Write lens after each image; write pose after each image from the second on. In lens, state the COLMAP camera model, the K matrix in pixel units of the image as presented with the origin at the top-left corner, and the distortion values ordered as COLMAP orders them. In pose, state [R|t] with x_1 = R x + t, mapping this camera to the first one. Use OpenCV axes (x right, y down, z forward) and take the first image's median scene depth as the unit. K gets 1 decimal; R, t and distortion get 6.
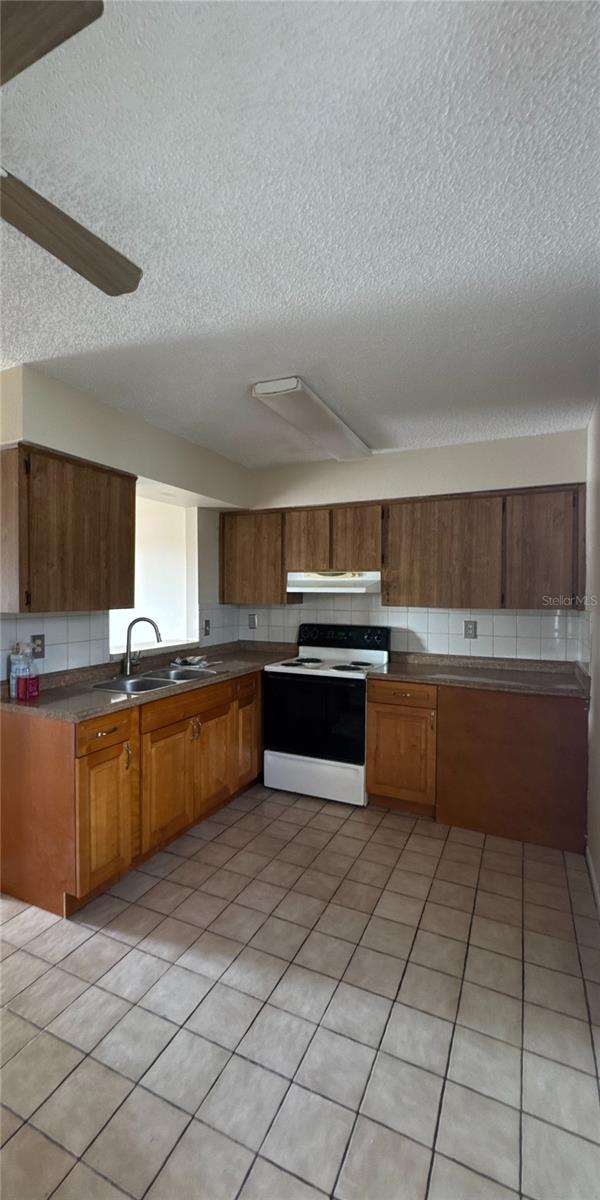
lens RADIAL K [[478.6, 0, 297.4], [0, 478.6, 599.7], [0, 0, 1]] dist [-0.002109, 0.000306]
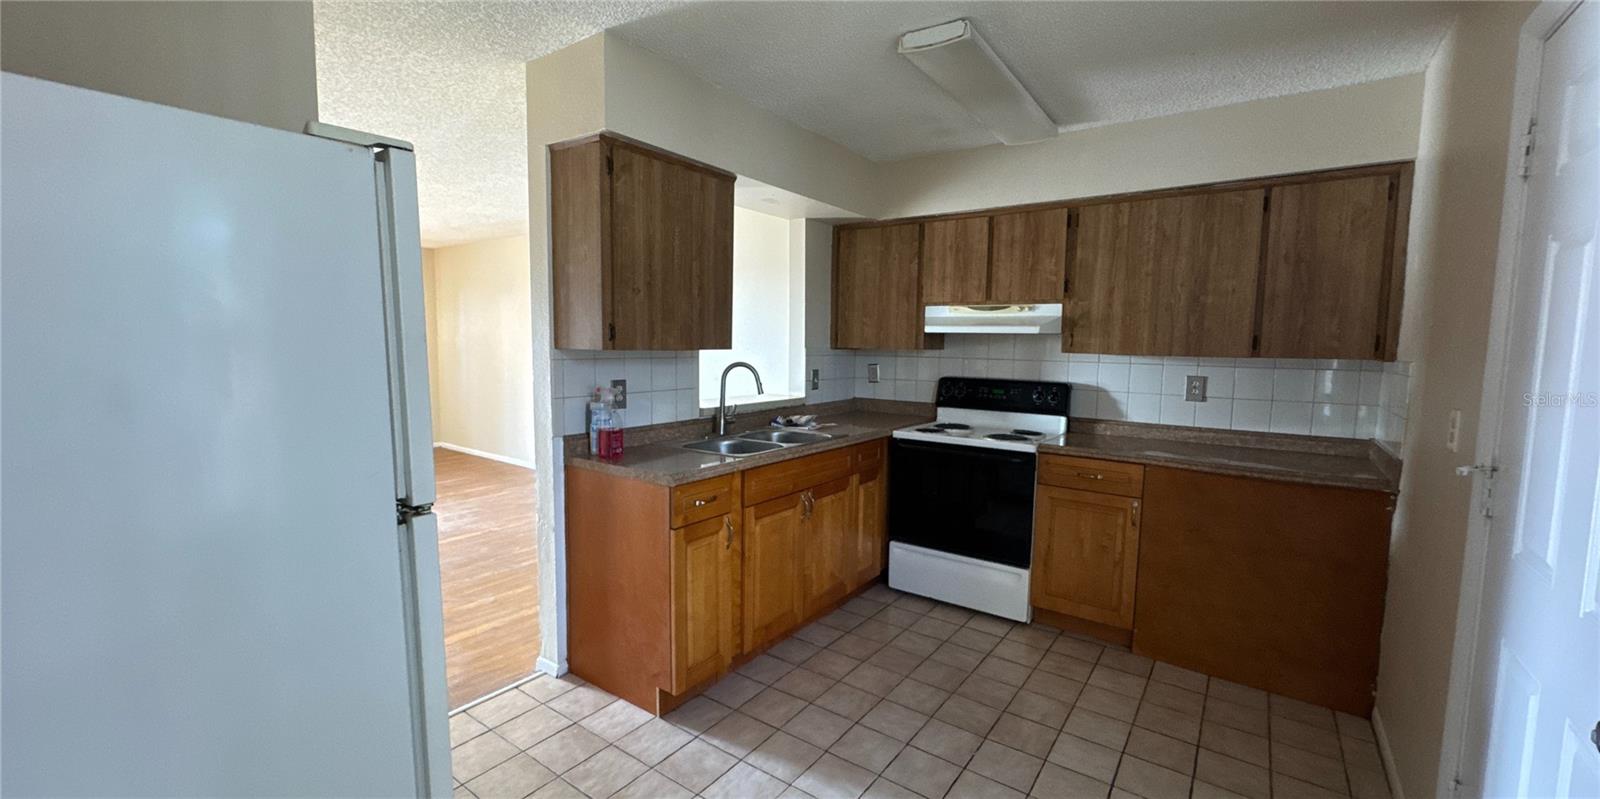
lens RADIAL K [[638.1, 0, 795.4], [0, 638.1, 400.2], [0, 0, 1]] dist [-0.002109, 0.000306]
pose [[0.983110, 0.025814, -0.181186, -0.050733], [-0.012290, 0.997080, 0.075370, 0.022320], [0.182603, -0.071871, 0.980556, -0.006429]]
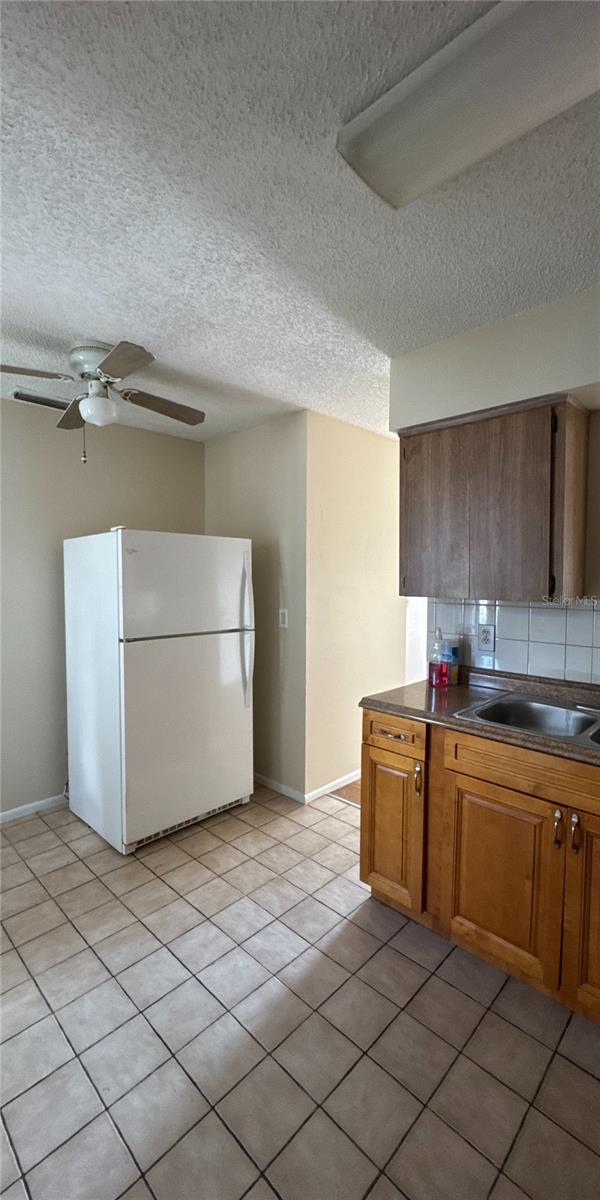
lens RADIAL K [[478.6, 0, 301.7], [0, 478.6, 599.4], [0, 0, 1]] dist [-0.002109, 0.000306]
pose [[-0.324106, 0.043042, -0.945041, 0.405633], [-0.018644, 0.998480, 0.051870, -0.012917], [0.945837, 0.034431, -0.322811, 0.940517]]
